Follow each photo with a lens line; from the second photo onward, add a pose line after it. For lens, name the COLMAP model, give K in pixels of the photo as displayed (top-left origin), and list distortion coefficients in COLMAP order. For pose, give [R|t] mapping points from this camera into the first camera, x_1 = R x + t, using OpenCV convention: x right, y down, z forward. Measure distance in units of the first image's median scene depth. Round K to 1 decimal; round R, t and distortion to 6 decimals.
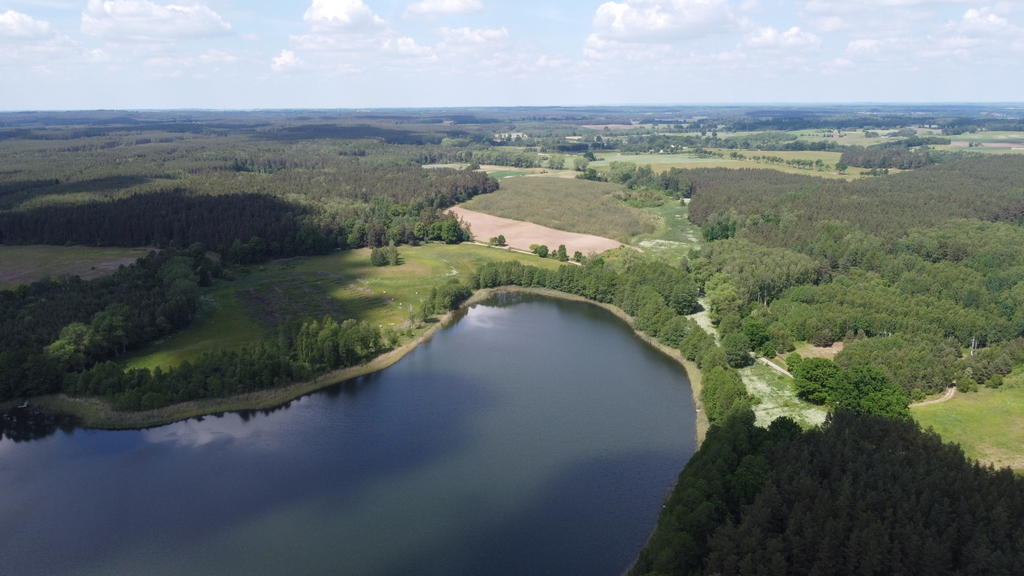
lens RADIAL K [[776.8, 0, 512.0], [0, 776.8, 288.0], [0, 0, 1]] dist [0.000147, -0.012336]
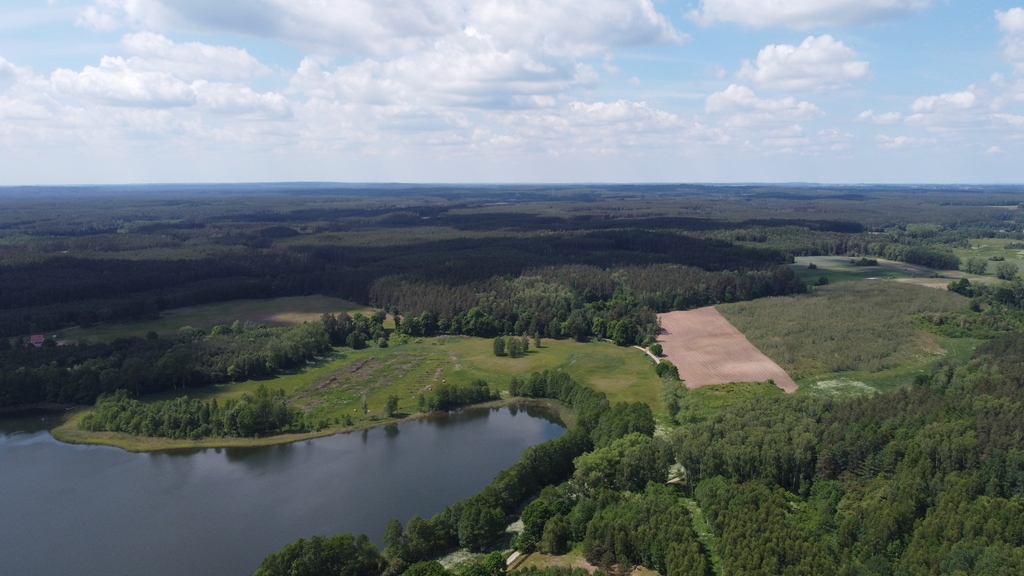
lens RADIAL K [[776.8, 0, 512.0], [0, 776.8, 288.0], [0, 0, 1]] dist [0.000147, -0.012336]
pose [[0.731817, 0.100845, -0.673998, 0.470056], [-0.161931, 0.986398, -0.028236, -0.082007], [0.661983, 0.129805, 0.738193, 0.237634]]
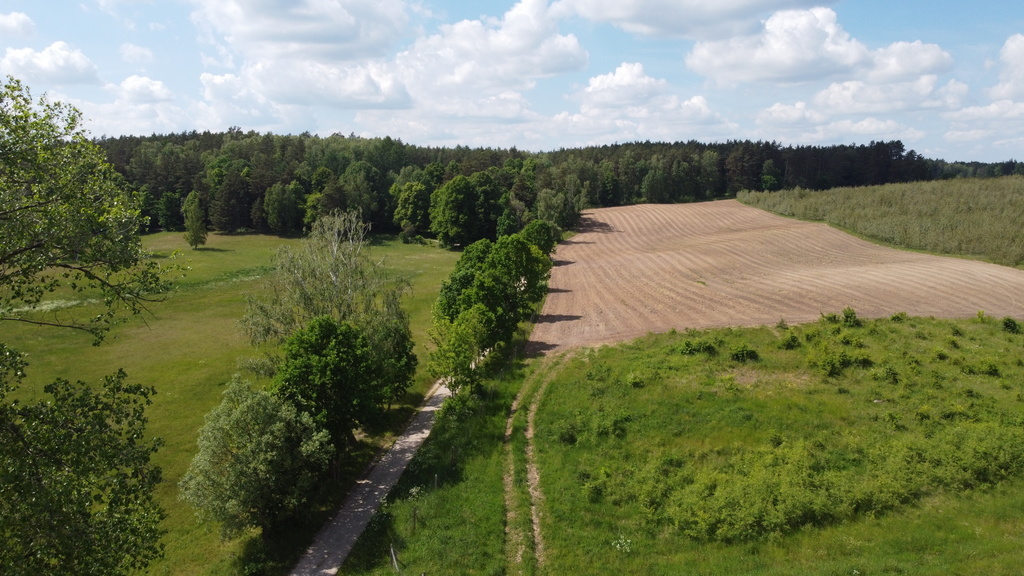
lens RADIAL K [[776.8, 0, 512.0], [0, 776.8, 288.0], [0, 0, 1]] dist [0.000147, -0.012336]
pose [[0.711200, 0.102411, -0.695490, 0.163723], [-0.171125, 0.984793, -0.029980, -0.038265], [0.681843, 0.140337, 0.717910, 0.846867]]
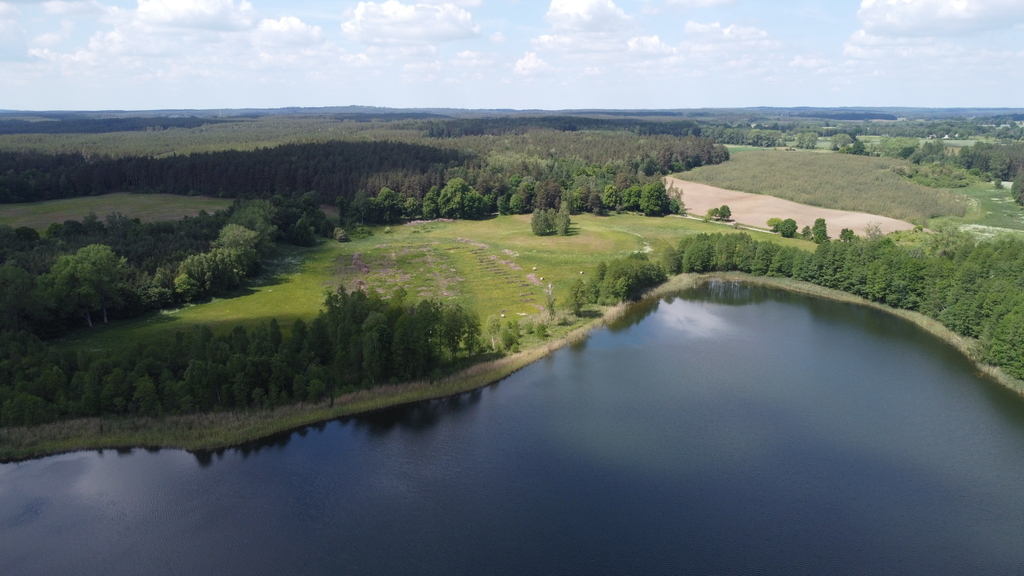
lens RADIAL K [[776.8, 0, 512.0], [0, 776.8, 288.0], [0, 0, 1]] dist [0.000147, -0.012336]
pose [[0.956855, 0.070073, -0.281988, 0.004963], [-0.071917, 0.997403, 0.003822, 0.017080], [0.281524, 0.016622, 0.959410, 0.292141]]
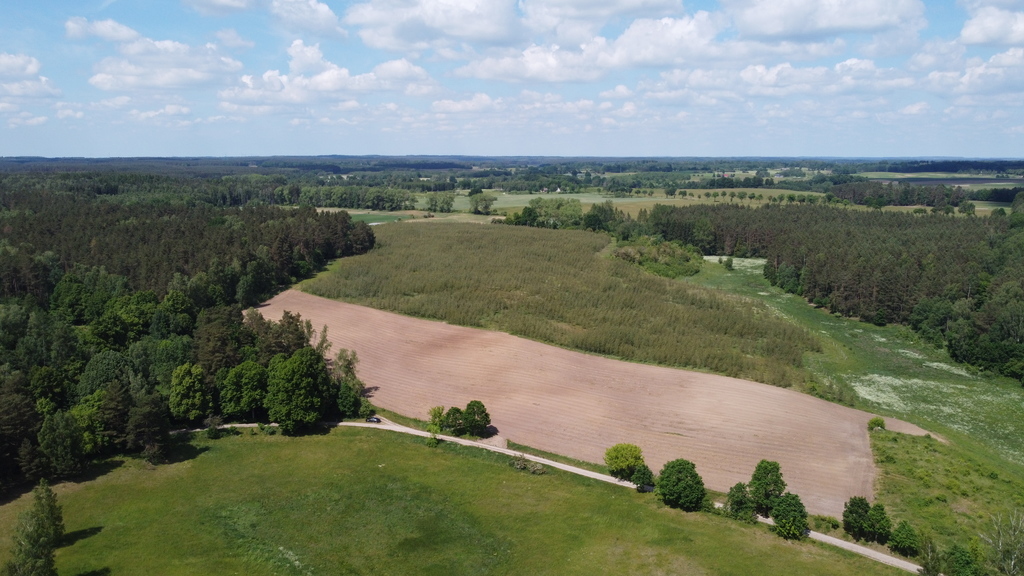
lens RADIAL K [[776.8, 0, 512.0], [0, 776.8, 288.0], [0, 0, 1]] dist [0.000147, -0.012336]
pose [[0.971722, -0.031396, 0.234030, -0.071684], [0.046922, 0.997030, -0.061070, -0.096180], [-0.231417, 0.070325, 0.970310, 0.727591]]
